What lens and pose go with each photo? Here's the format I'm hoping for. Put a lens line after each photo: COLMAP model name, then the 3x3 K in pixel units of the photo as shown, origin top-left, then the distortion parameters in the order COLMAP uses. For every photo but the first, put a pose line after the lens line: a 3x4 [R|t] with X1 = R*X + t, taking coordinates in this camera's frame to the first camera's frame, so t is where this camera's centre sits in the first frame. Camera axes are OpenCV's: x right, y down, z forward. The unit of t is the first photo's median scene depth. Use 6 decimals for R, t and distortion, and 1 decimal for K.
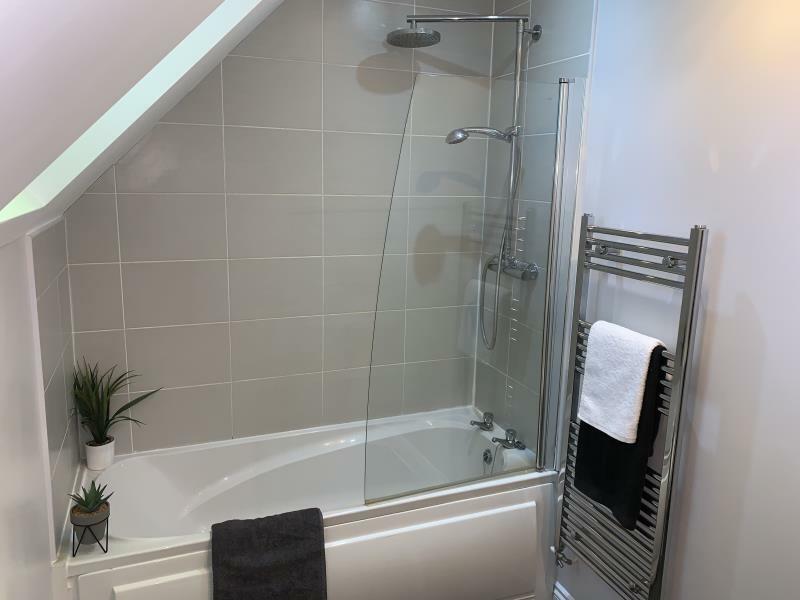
lens RADIAL K [[610.5, 0, 399.1], [0, 610.5, 292.7], [0, 0, 1]] dist [0.029782, -0.018059]
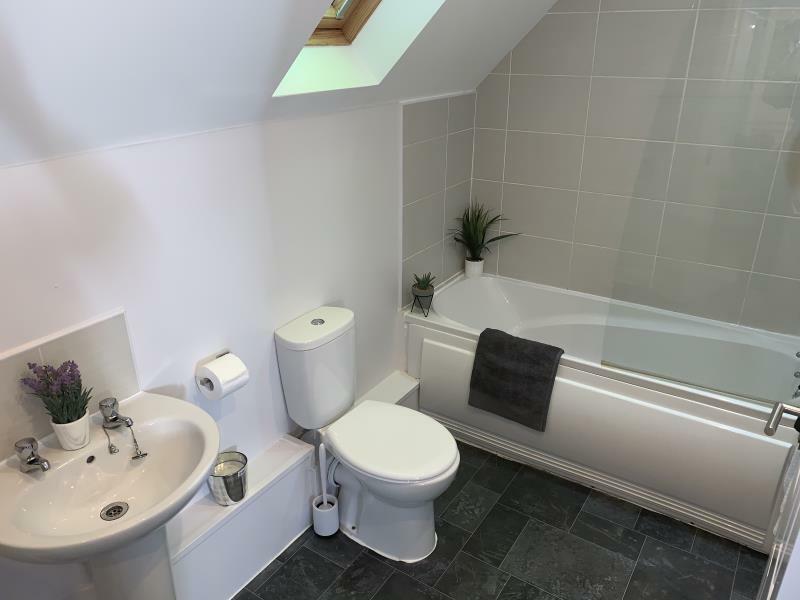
lens RADIAL K [[610.5, 0, 400.8], [0, 610.5, 302.9], [0, 0, 1]] dist [0.029782, -0.018059]
pose [[0.581411, 0.300471, -0.756094, 0.552653], [-0.141476, 0.952487, 0.269727, -0.019968], [0.801215, -0.049853, 0.596296, 0.017583]]
